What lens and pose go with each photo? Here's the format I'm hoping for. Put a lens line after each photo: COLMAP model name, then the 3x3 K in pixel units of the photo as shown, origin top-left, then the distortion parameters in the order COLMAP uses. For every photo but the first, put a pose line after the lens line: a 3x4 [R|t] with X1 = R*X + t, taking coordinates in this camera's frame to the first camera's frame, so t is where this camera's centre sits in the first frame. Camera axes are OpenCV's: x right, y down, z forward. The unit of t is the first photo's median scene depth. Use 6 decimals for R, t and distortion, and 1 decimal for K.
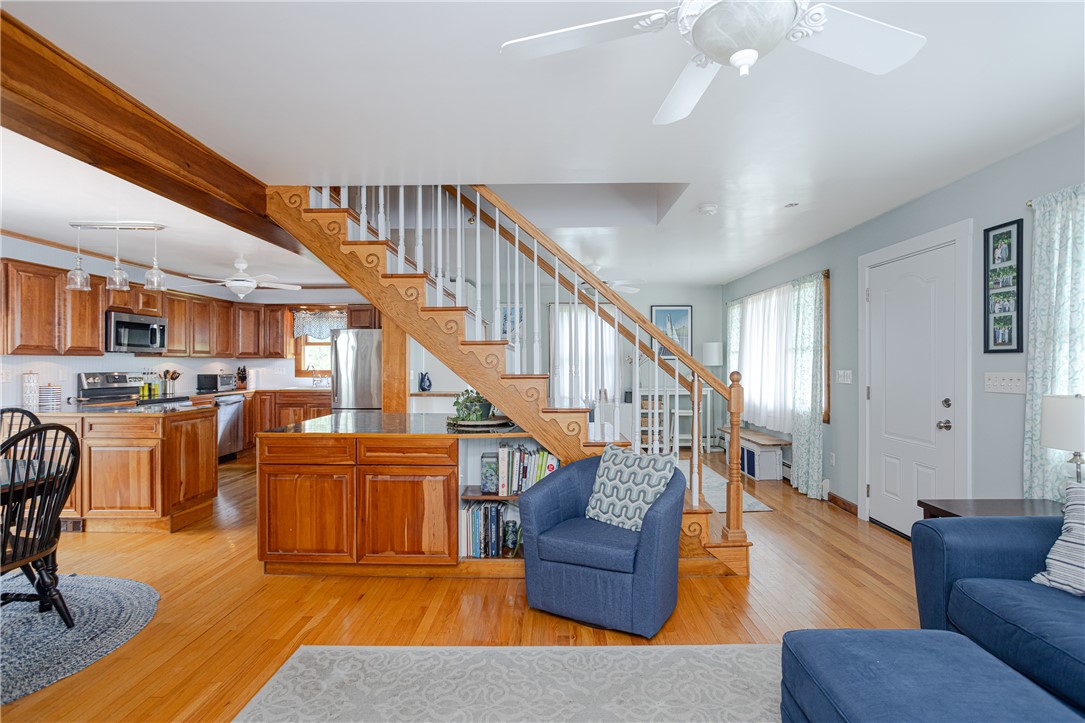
lens RADIAL K [[520.1, 0, 553.5], [0, 520.1, 363.6], [0, 0, 1]] dist [-0.062217, 0.032021]
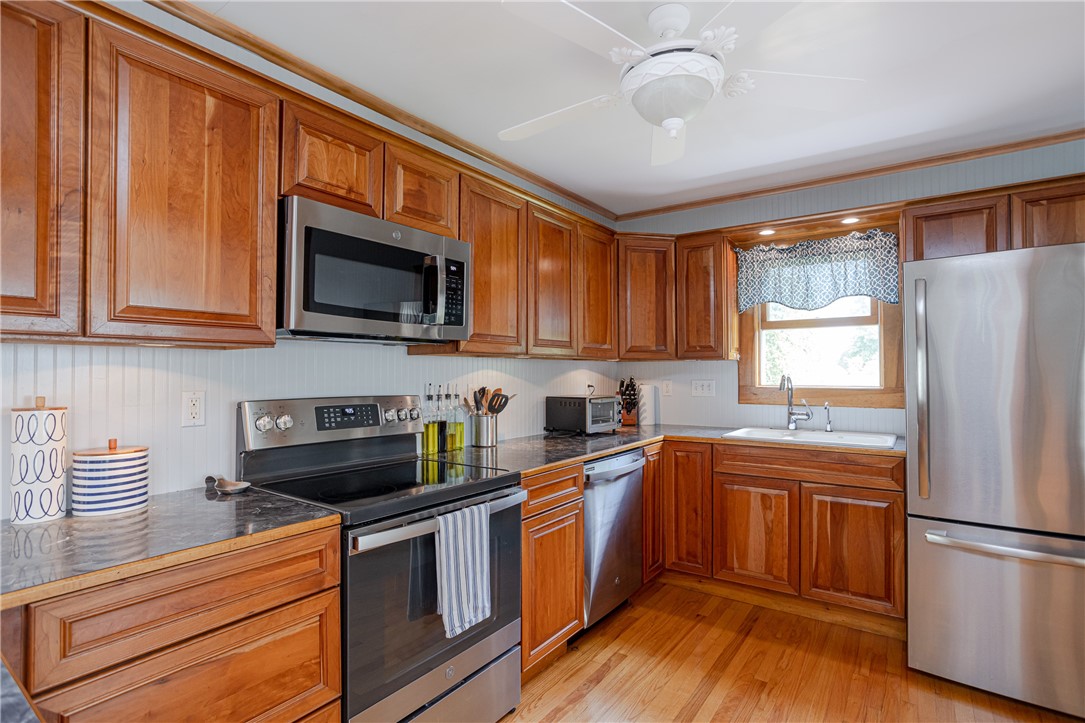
lens RADIAL K [[530.1, 0, 547.3], [0, 530.1, 364.8], [0, 0, 1]] dist [-0.051381, 0.028423]
pose [[0.812582, -0.009487, -0.582770, -0.456113], [0.001122, 0.999891, -0.014714, 0.000163], [0.582846, 0.011303, 0.812504, 0.662814]]
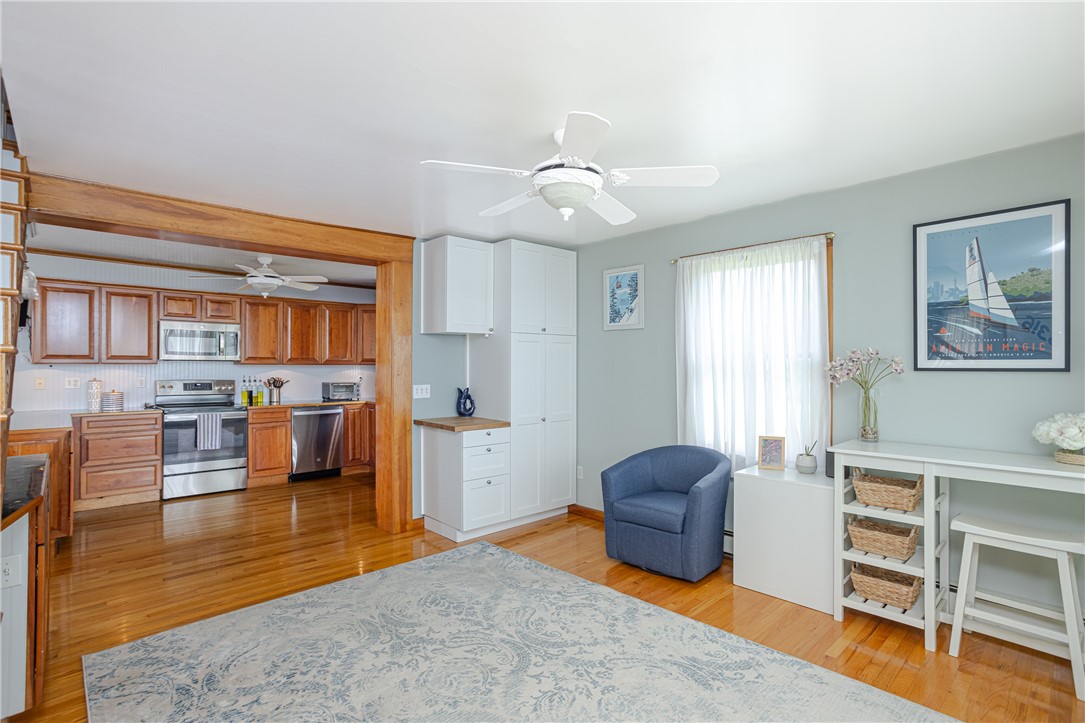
lens RADIAL K [[520.1, 0, 553.5], [0, 520.1, 363.6], [0, 0, 1]] dist [-0.062217, 0.032021]
pose [[0.693708, 0.000788, -0.720256, 0.326014], [-0.005202, 0.999979, -0.003916, -0.013284], [0.720238, 0.006464, 0.693697, 0.681610]]
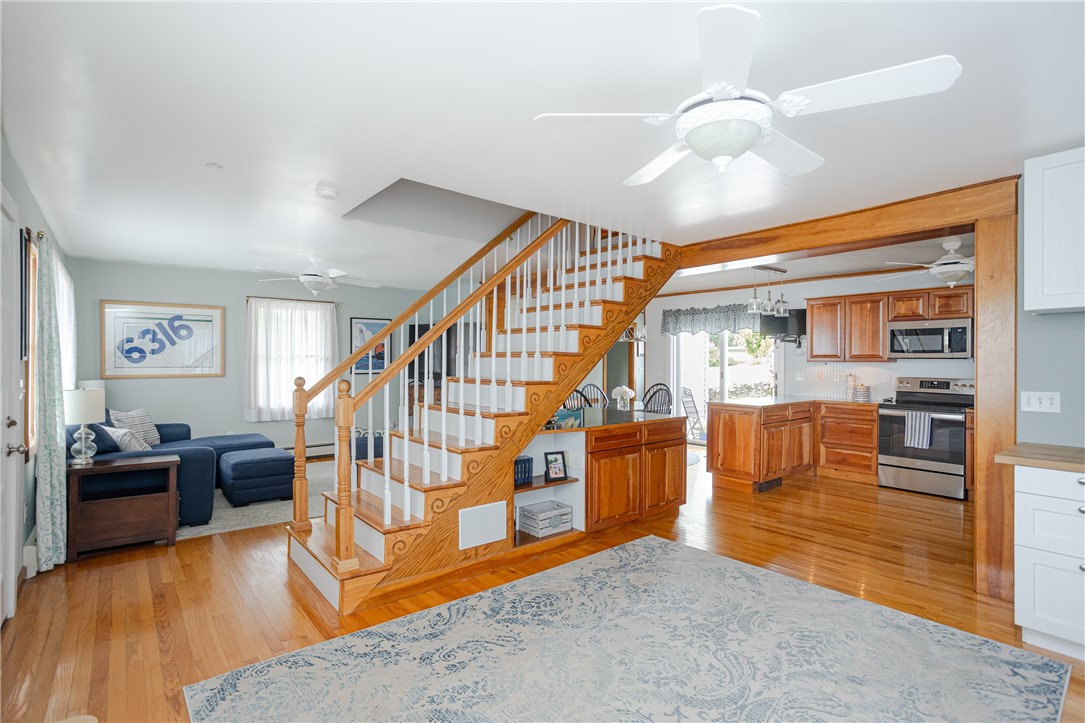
lens RADIAL K [[520.1, 0, 553.5], [0, 520.1, 363.6], [0, 0, 1]] dist [-0.062217, 0.032021]
pose [[-0.765788, 0.000554, -0.643092, 0.320278], [-0.004144, 0.999975, 0.005797, -0.012272], [0.643079, 0.007105, -0.765767, 1.092968]]
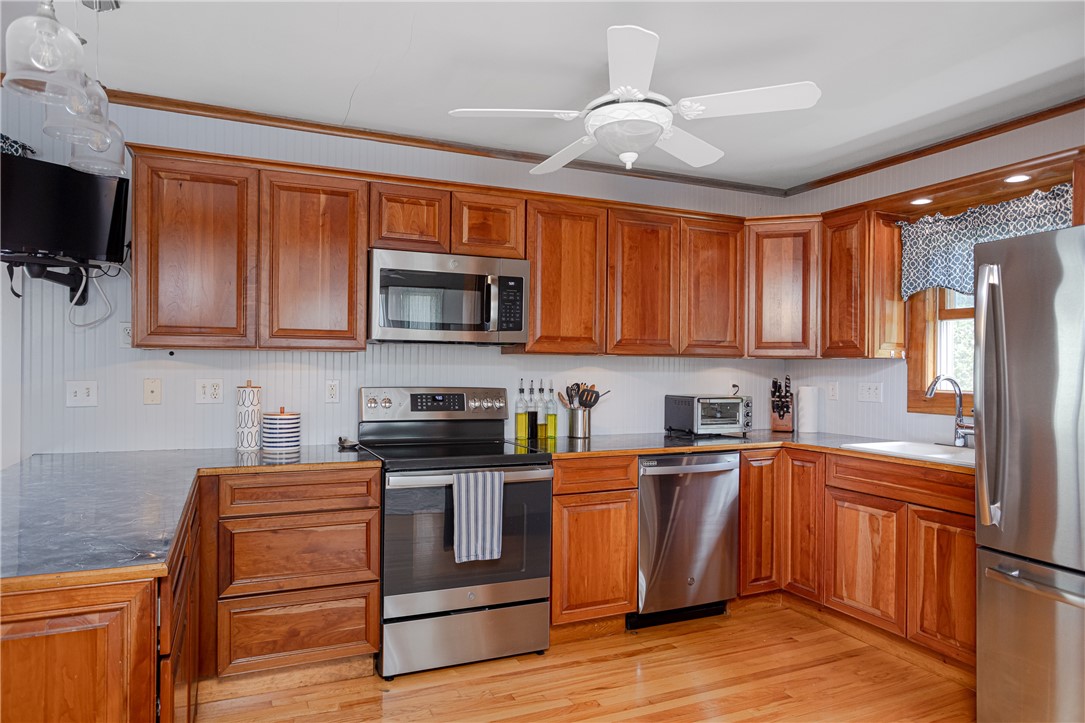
lens RADIAL K [[682.7, 0, 537.0], [0, 682.7, 368.7], [0, 0, 1]] dist [-0.015628, 0.002962]
pose [[0.400343, 0.006752, -0.916340, -0.218561], [-0.010058, 0.999945, 0.002974, -0.002198], [0.916310, 0.008026, 0.400389, 0.706354]]
